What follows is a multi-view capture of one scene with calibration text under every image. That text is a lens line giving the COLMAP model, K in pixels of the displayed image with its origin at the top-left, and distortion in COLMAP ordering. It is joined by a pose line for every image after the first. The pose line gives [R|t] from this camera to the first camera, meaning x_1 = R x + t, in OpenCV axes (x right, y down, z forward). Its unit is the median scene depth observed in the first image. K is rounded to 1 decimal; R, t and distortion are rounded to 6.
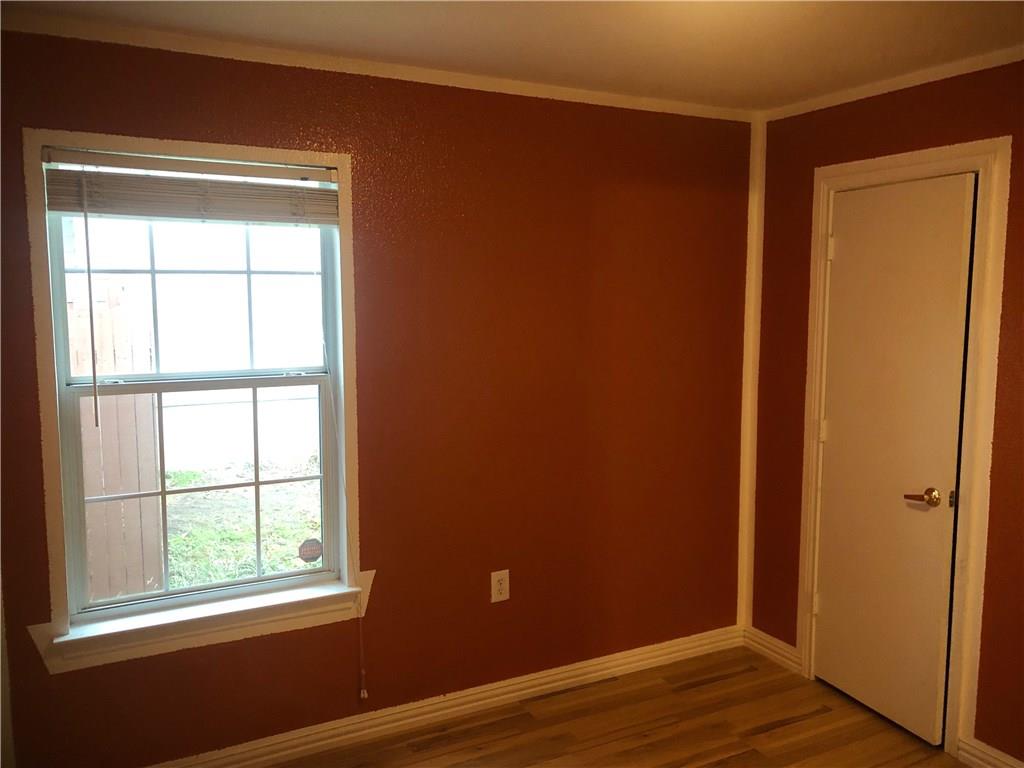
lens RADIAL K [[810.4, 0, 512.0], [0, 810.4, 384.0], [0, 0, 1]] dist [0.004797, 0.015163]
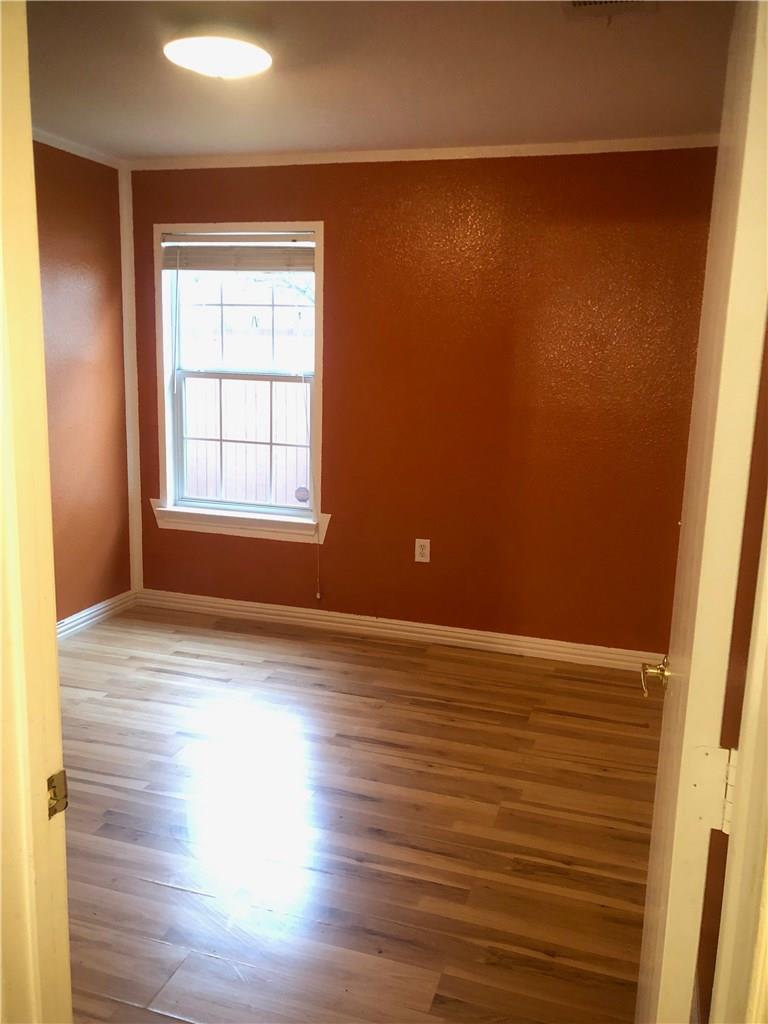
lens RADIAL K [[836.1, 0, 384.0], [0, 836.1, 512.0], [0, 0, 1]] dist [0.033062, -0.001872]
pose [[0.711993, 0.163422, -0.682905, 0.842712], [-0.095125, 0.986023, 0.136782, 0.009757], [0.695713, -0.032427, 0.717587, -0.006386]]
